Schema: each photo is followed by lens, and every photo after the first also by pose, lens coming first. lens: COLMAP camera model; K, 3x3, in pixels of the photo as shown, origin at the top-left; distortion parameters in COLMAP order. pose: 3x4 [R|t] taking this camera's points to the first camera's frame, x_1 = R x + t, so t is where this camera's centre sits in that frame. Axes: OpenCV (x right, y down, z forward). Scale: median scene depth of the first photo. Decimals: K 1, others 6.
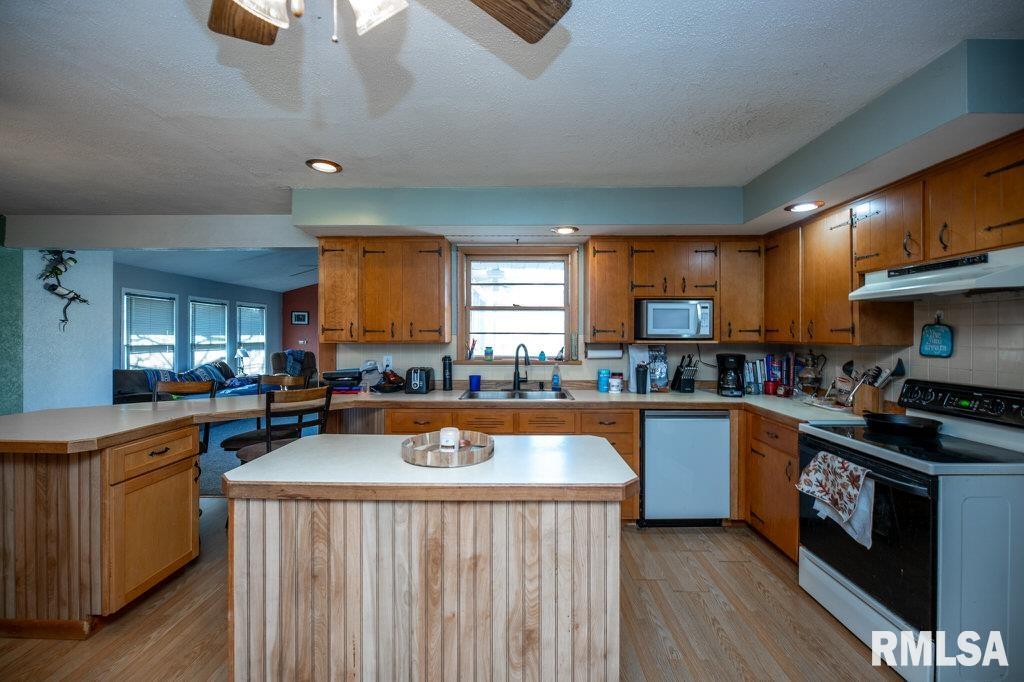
lens RADIAL K [[424.4, 0, 515.0], [0, 424.4, 334.7], [0, 0, 1]] dist [-0.008439, 0.000039]
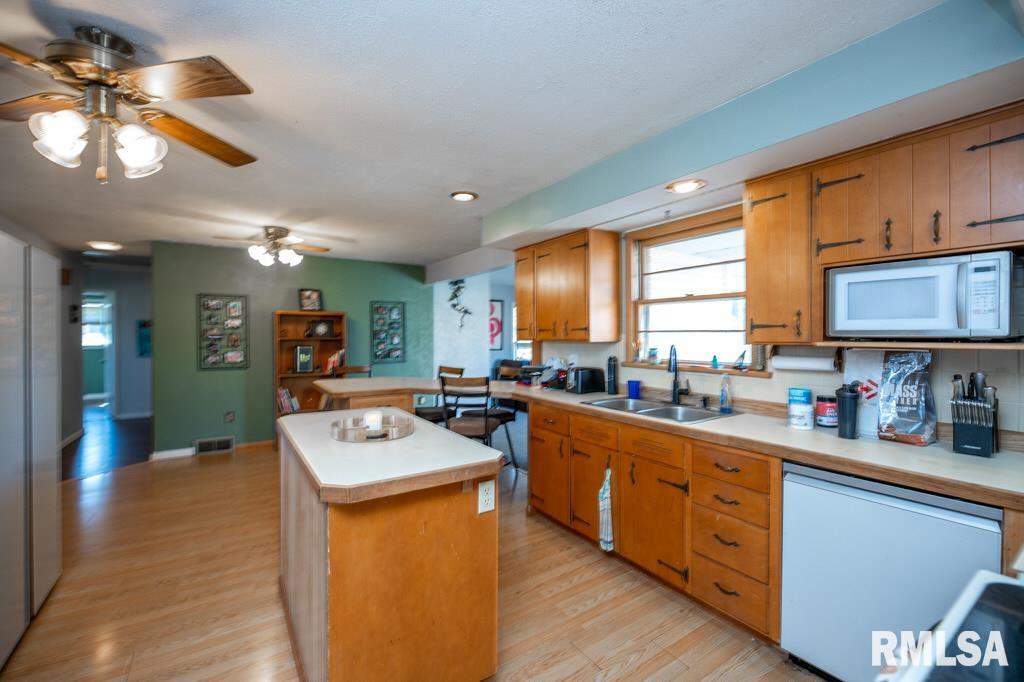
lens RADIAL K [[436.7, 0, 515.4], [0, 436.7, 340.6], [0, 0, 1]] dist [-0.000659, -0.000156]
pose [[0.564937, 0.007635, -0.825099, 0.478064], [0.000770, 0.999952, 0.009780, 0.006023], [0.825134, -0.006161, 0.564903, 0.287616]]
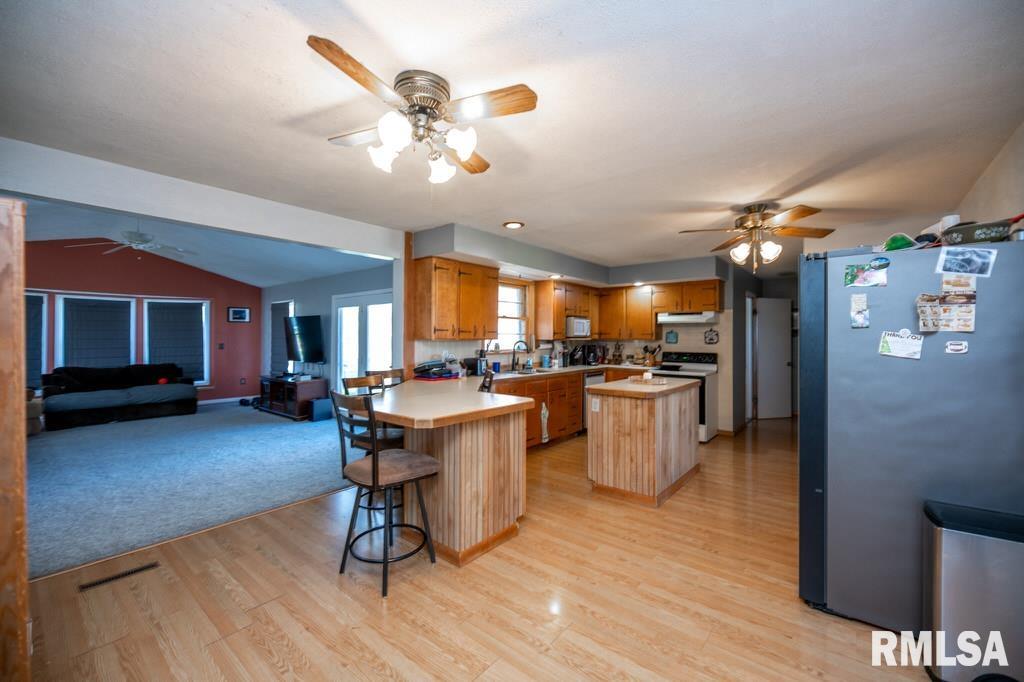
lens RADIAL K [[415.0, 0, 511.5], [0, 415.0, 337.0], [0, 0, 1]] dist [0.001997, 0.000029]
pose [[0.627151, 0.002135, 0.778895, -1.151258], [-0.004502, 0.999989, 0.000884, 0.006293], [-0.778884, -0.004061, 0.627154, 0.040569]]
